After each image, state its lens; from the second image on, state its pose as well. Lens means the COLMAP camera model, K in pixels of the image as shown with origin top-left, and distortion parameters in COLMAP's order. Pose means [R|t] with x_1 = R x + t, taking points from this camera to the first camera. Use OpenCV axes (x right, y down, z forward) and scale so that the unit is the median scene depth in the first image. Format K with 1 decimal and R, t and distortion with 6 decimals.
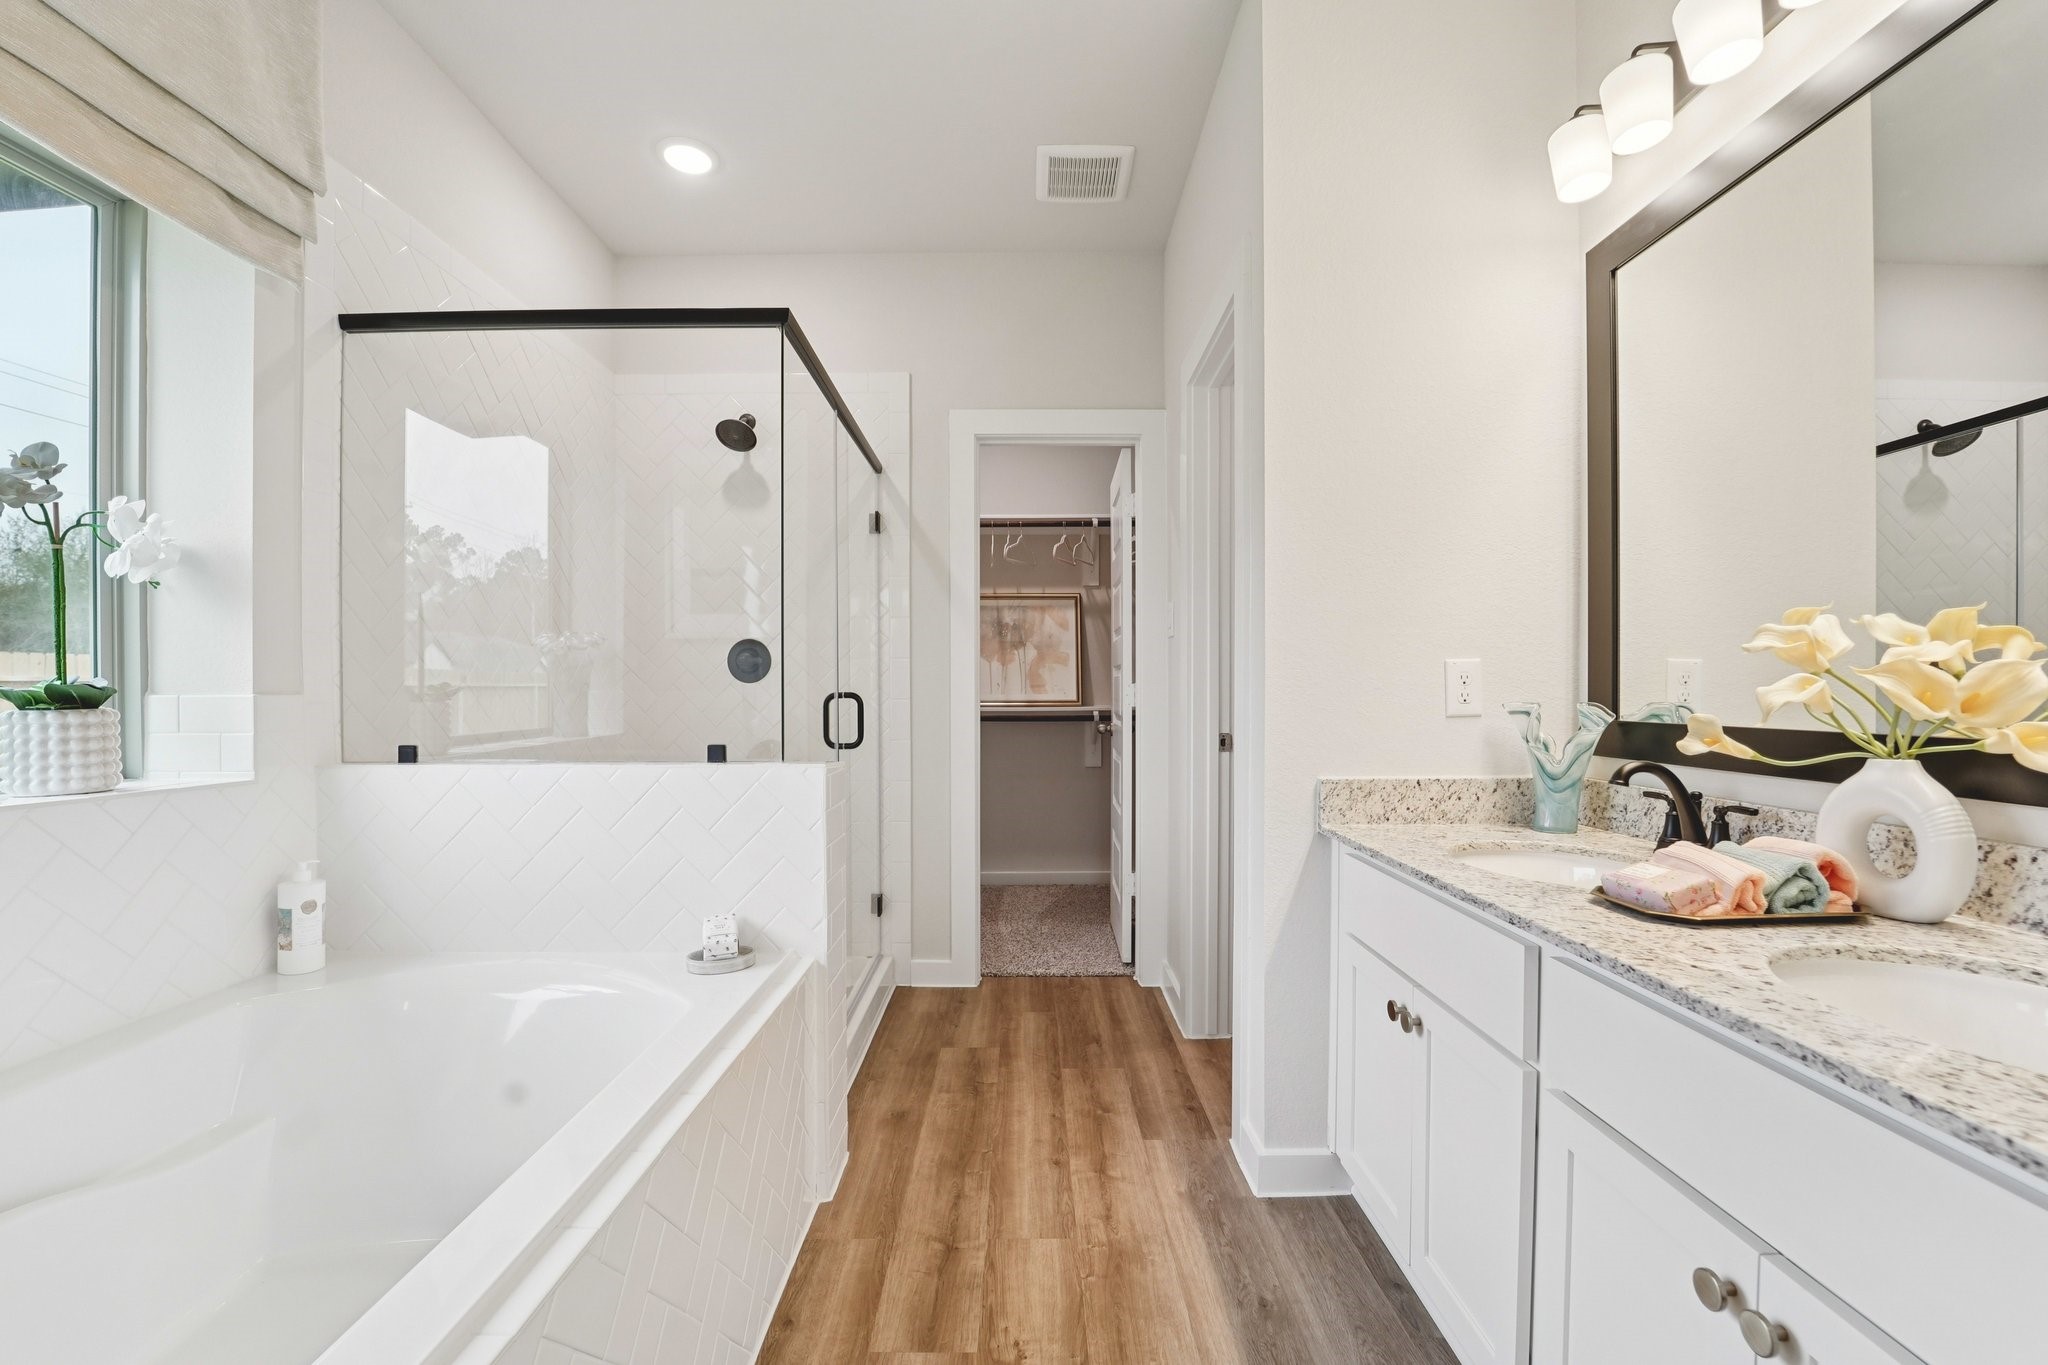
lens RADIAL K [[851.1, 0, 1030.1], [0, 851.1, 704.3], [0, 0, 1]] dist [-0.024193, 0.001348]
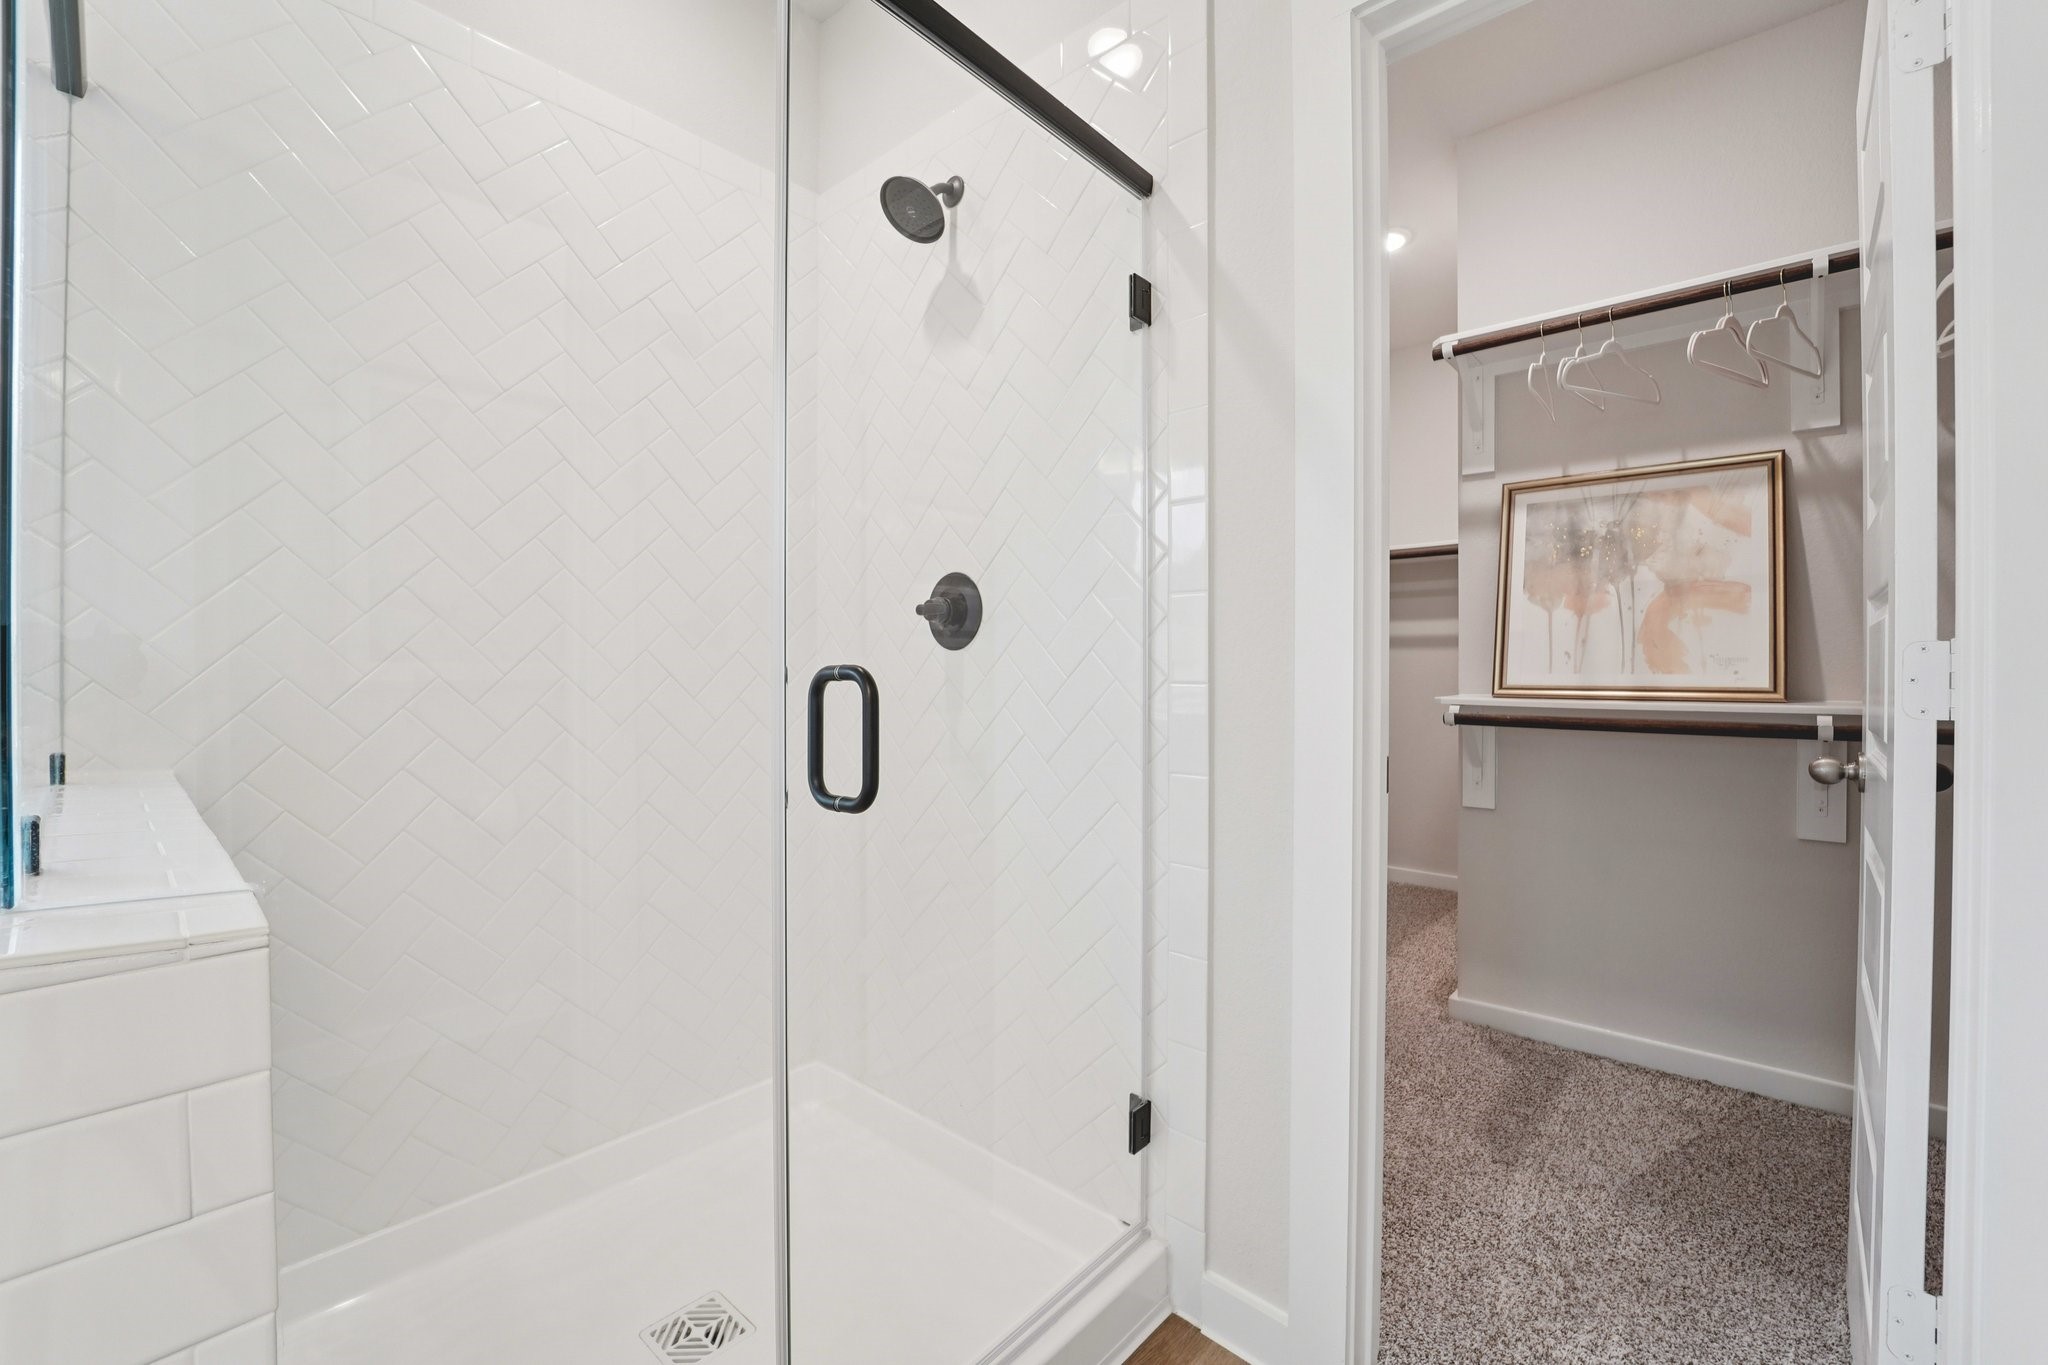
lens RADIAL K [[851.1, 0, 1016.1], [0, 851.1, 670.2], [0, 0, 1]] dist [-0.024193, 0.001348]
pose [[0.742658, 0.006446, -0.669640, 0.079977], [-0.014659, 0.999871, -0.006632, -0.008274], [0.669511, 0.014742, 0.742656, 0.611584]]
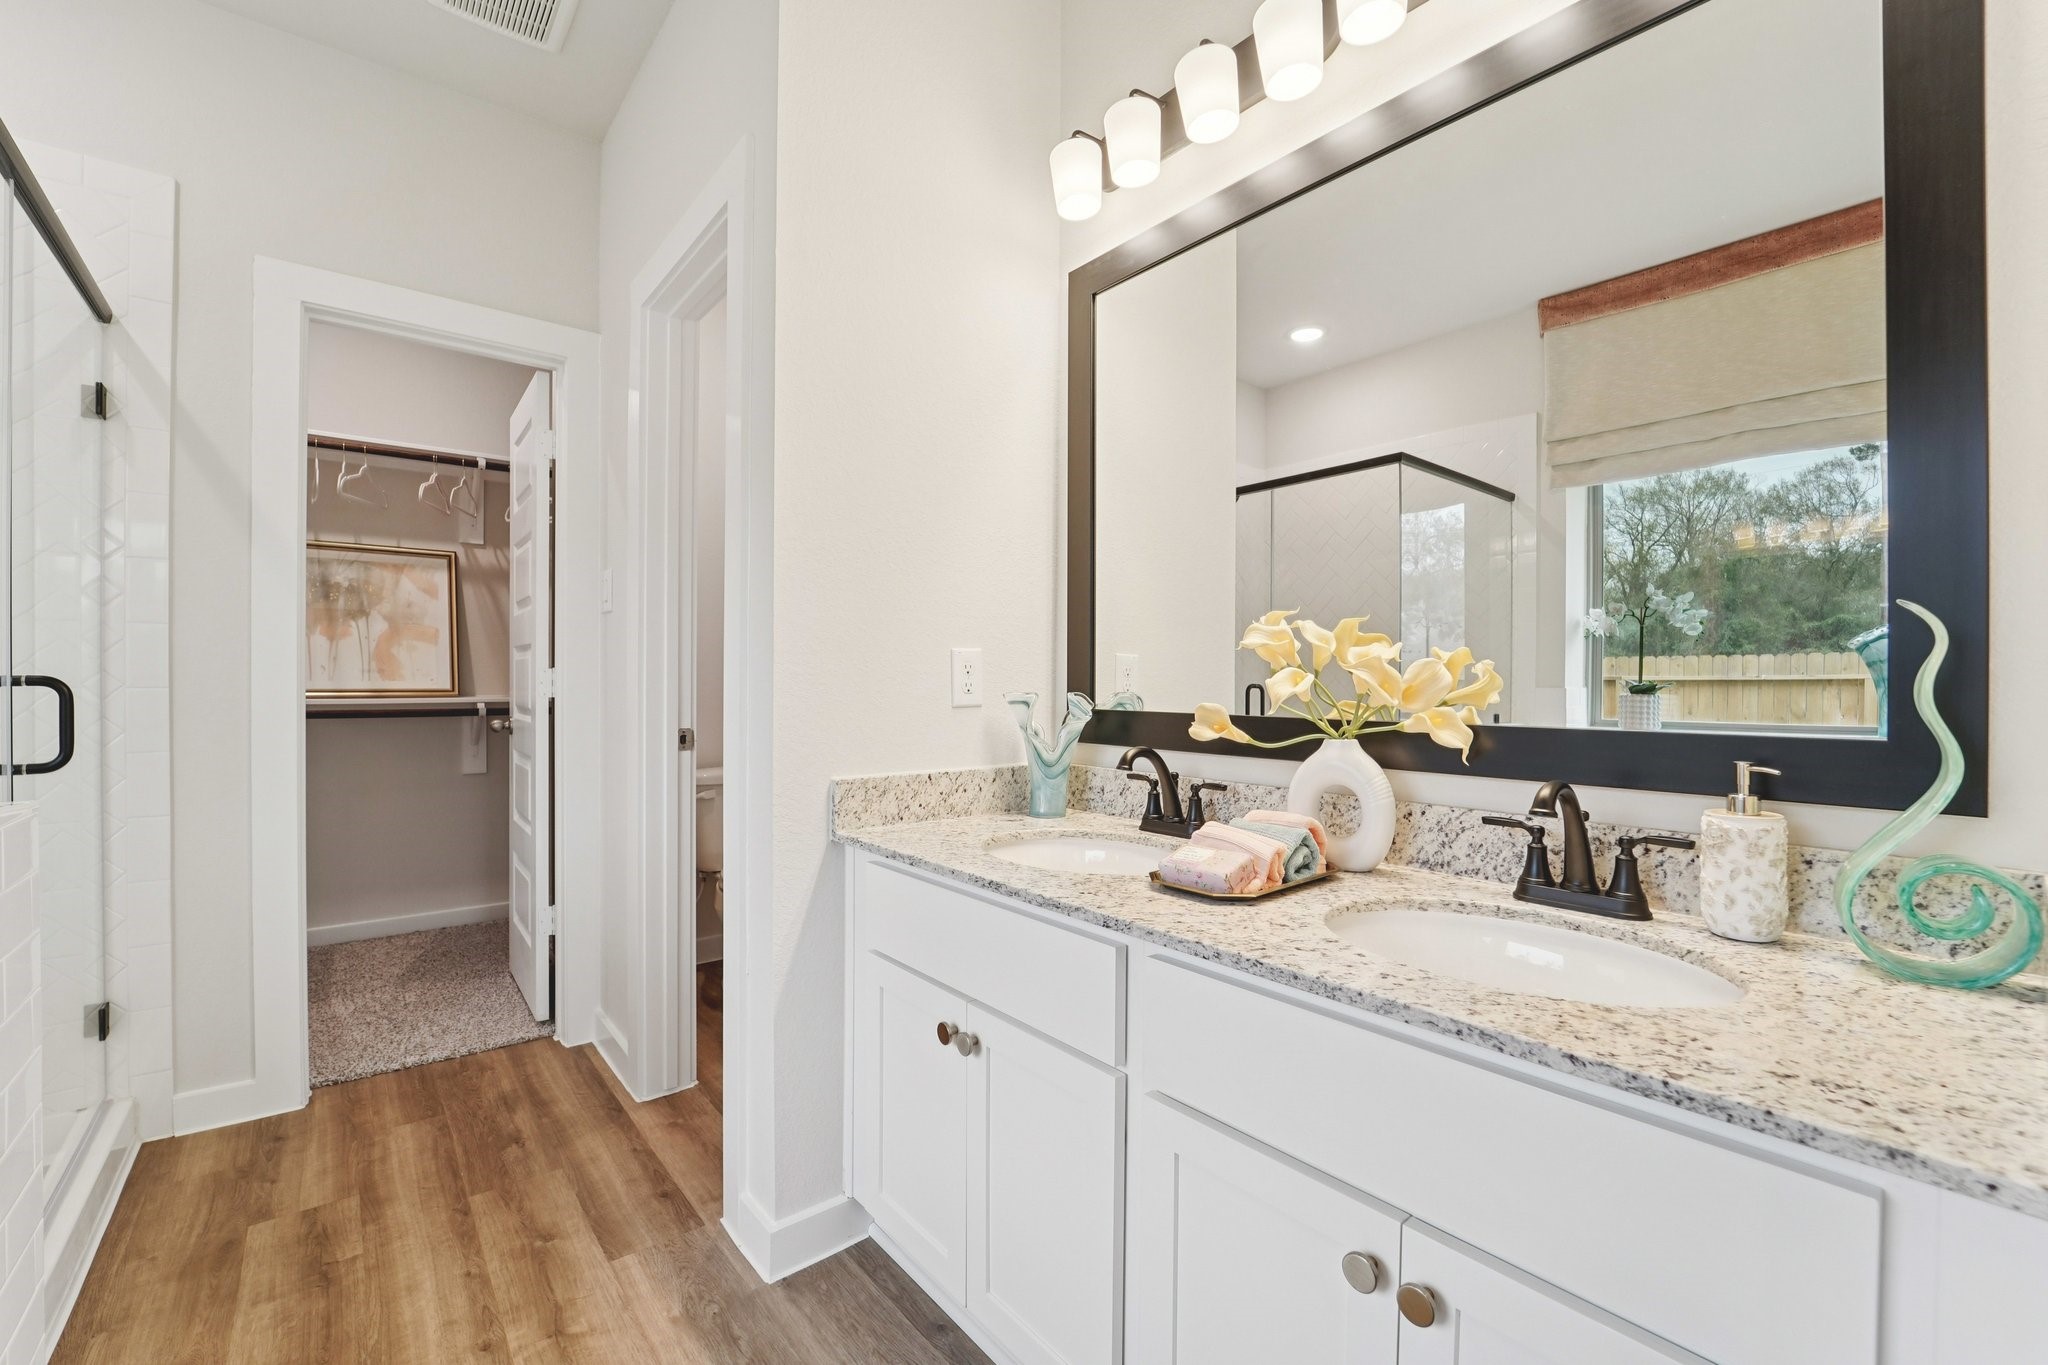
lens RADIAL K [[851.1, 0, 1019.8], [0, 851.1, 687.6], [0, 0, 1]] dist [-0.024193, 0.001348]
pose [[0.776452, 0.001866, 0.630173, -0.038501], [0.002013, 0.999983, -0.005441, -0.001358], [-0.630173, 0.005493, 0.776436, 0.115757]]
